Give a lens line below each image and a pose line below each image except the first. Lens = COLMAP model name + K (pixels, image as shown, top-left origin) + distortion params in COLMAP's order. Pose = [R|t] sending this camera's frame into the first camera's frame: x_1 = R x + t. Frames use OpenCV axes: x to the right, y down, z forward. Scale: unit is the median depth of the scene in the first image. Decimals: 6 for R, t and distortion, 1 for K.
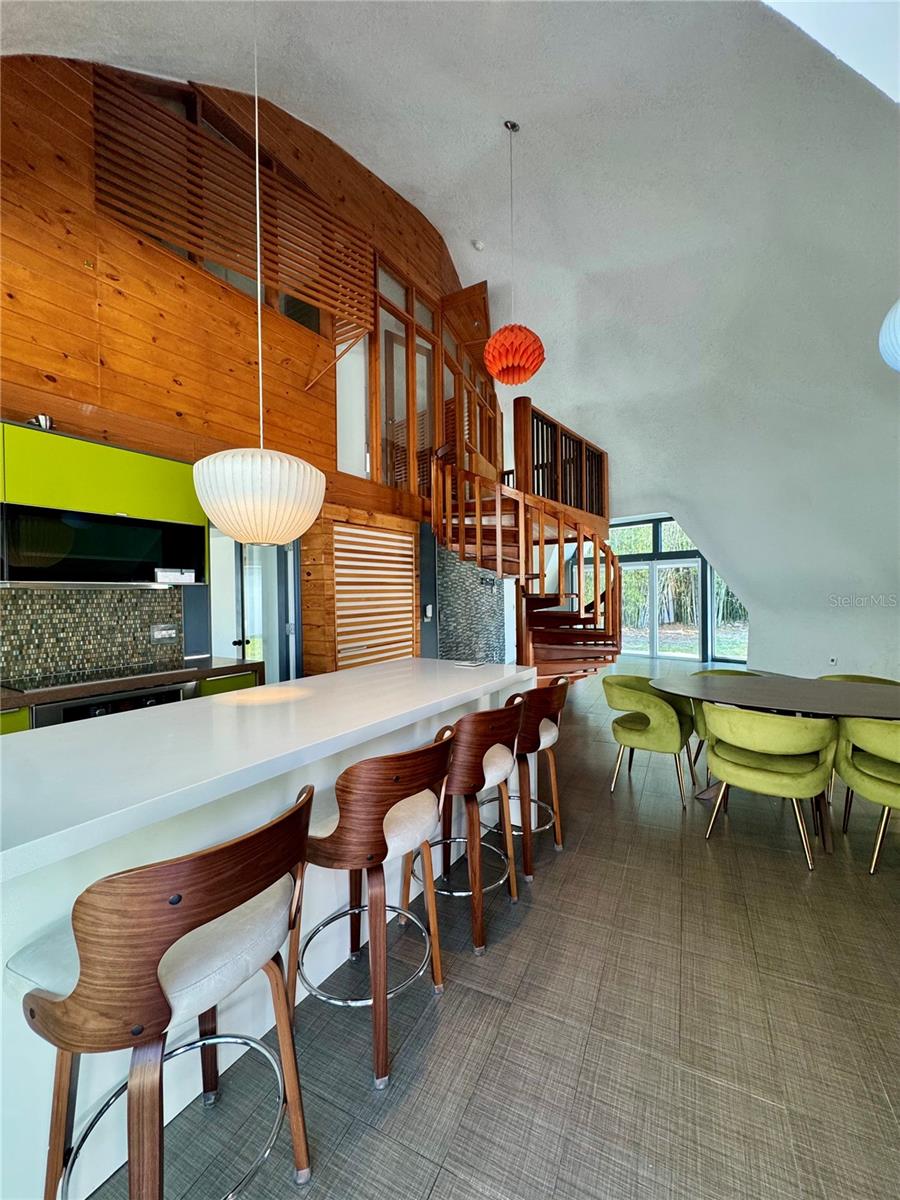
lens RADIAL K [[483.8, 0, 447.6], [0, 483.8, 598.7], [0, 0, 1]] dist [-0.001956, -0.000294]
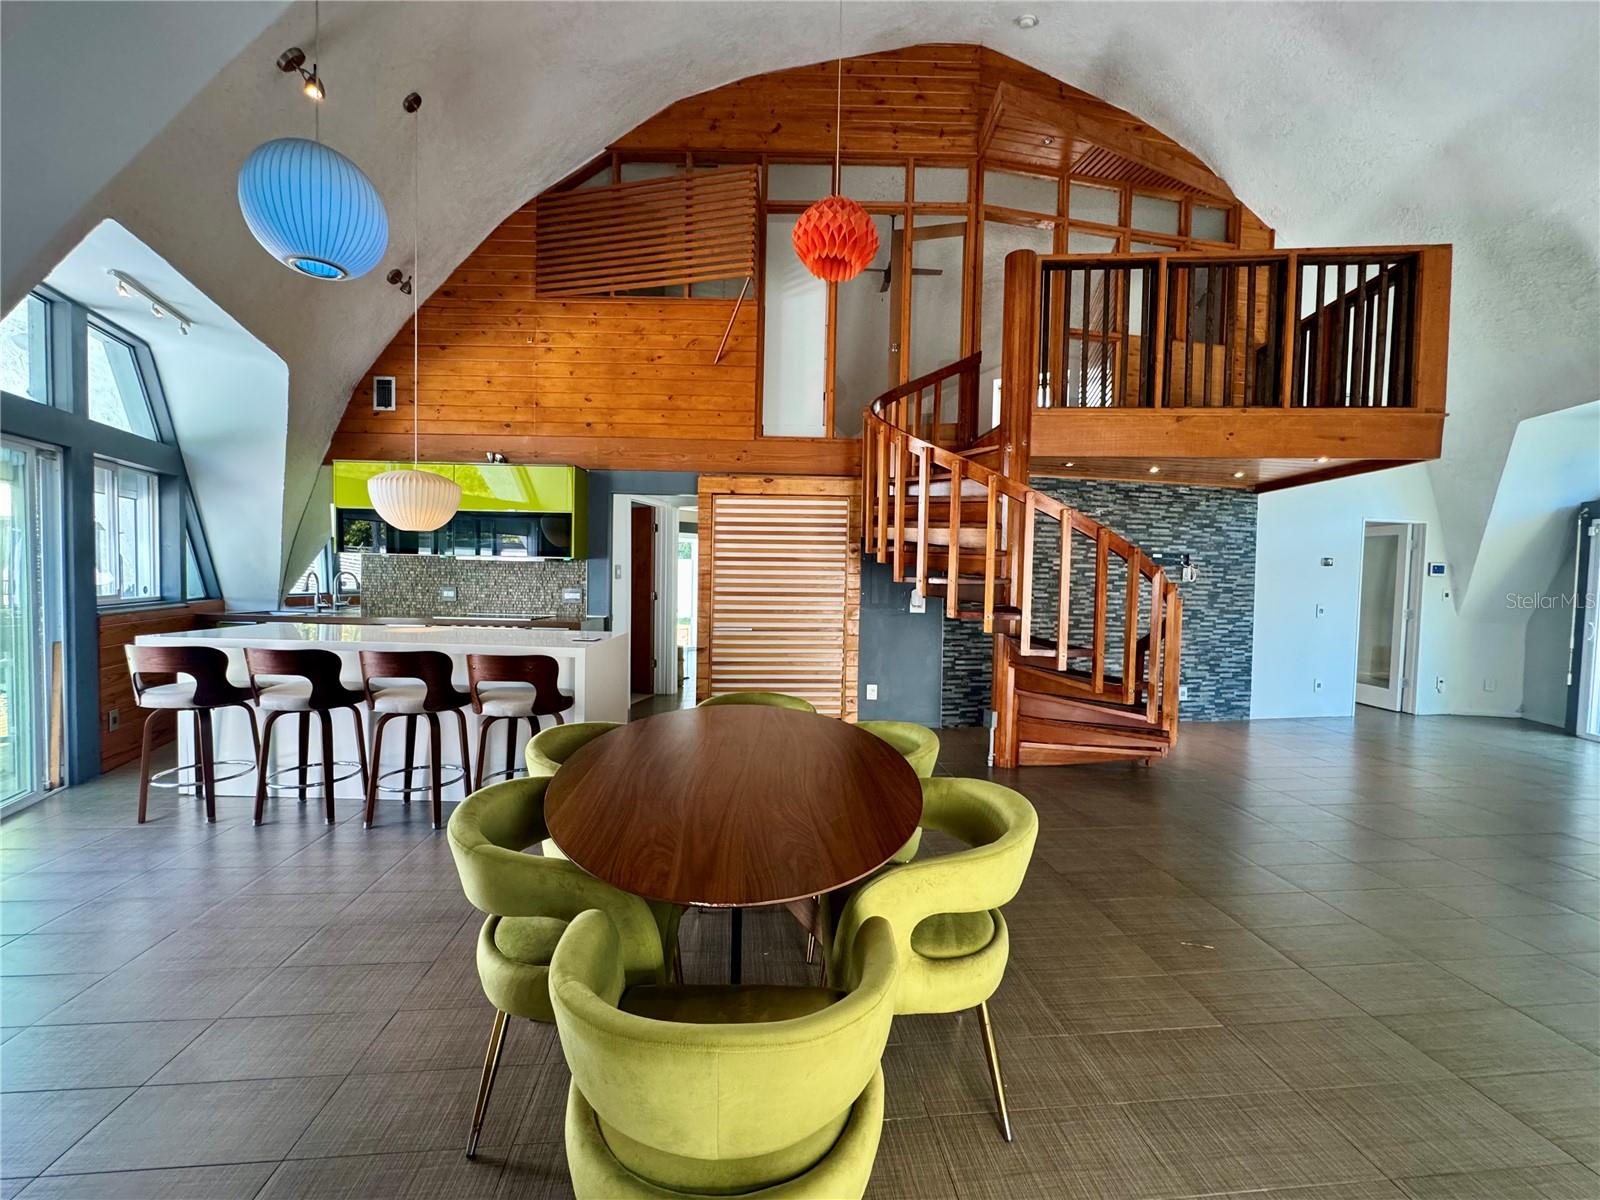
lens RADIAL K [[645.0, 0, 796.2], [0, 645.0, 594.1], [0, 0, 1]] dist [-0.001956, -0.000294]
pose [[0.520050, 0.053366, -0.852467, 1.091275], [-0.035623, 0.998533, 0.040778, -0.021525], [0.853392, 0.009161, 0.521188, 0.529511]]
